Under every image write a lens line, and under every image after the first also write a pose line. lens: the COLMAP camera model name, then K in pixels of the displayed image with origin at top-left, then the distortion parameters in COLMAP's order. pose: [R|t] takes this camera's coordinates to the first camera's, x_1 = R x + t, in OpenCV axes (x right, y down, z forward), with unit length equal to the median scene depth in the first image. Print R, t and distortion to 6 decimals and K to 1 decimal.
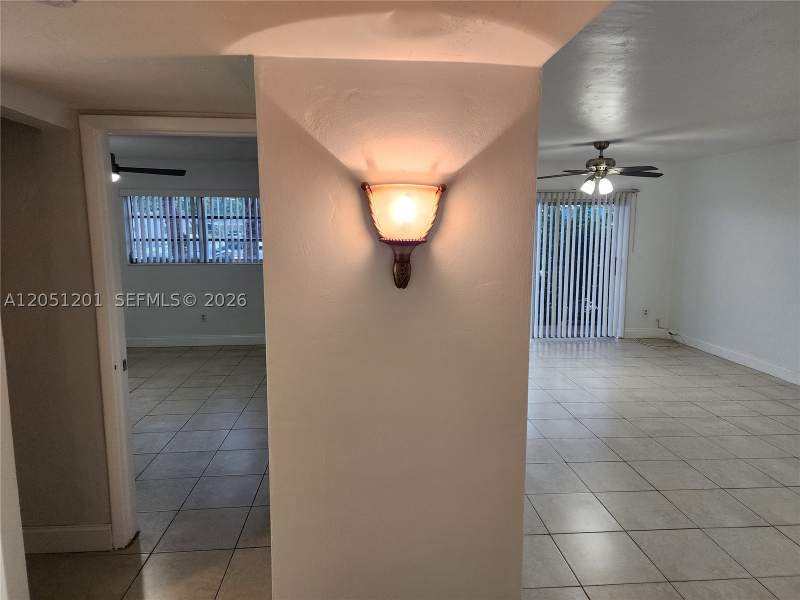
lens RADIAL K [[532.4, 0, 400.0], [0, 532.4, 300.0], [0, 0, 1]] dist [0.054563, -0.063924]
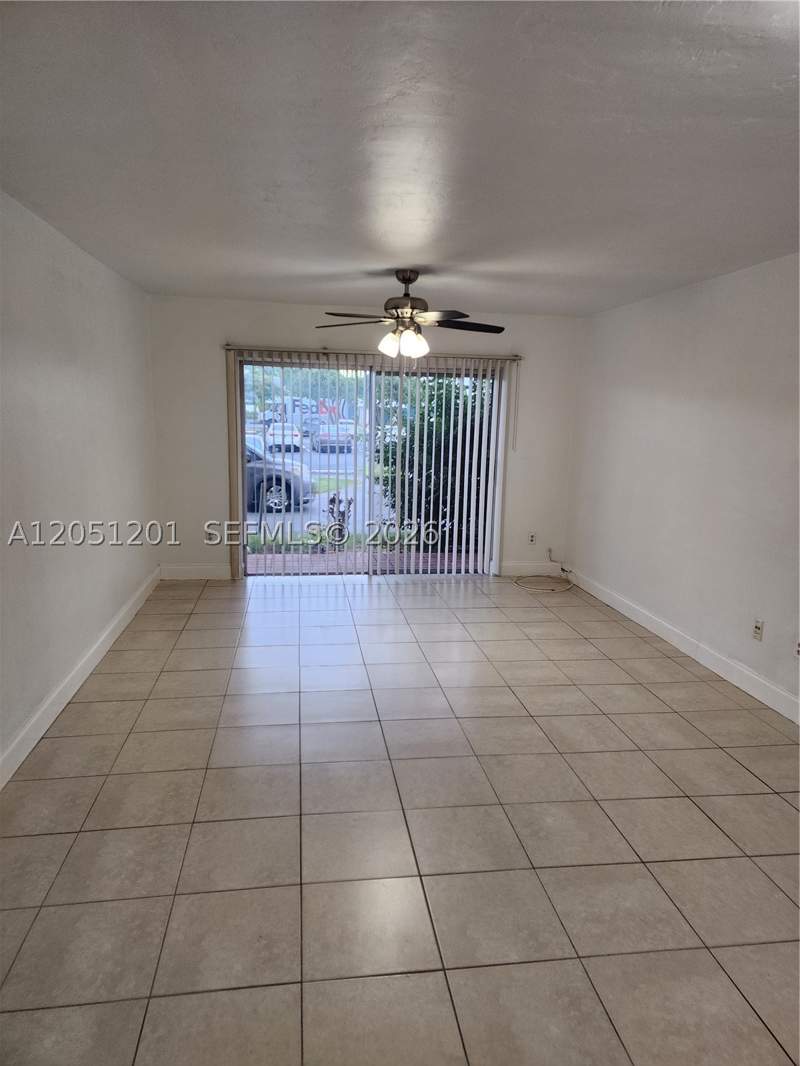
lens RADIAL K [[709.4, 0, 398.0], [0, 709.4, 546.2], [0, 0, 1]] dist [0.054563, -0.063924]
pose [[0.995487, 0.010941, 0.094270, 0.284918], [-0.016130, 0.998386, 0.054459, -0.019823], [-0.093522, -0.055733, 0.994056, 0.157027]]
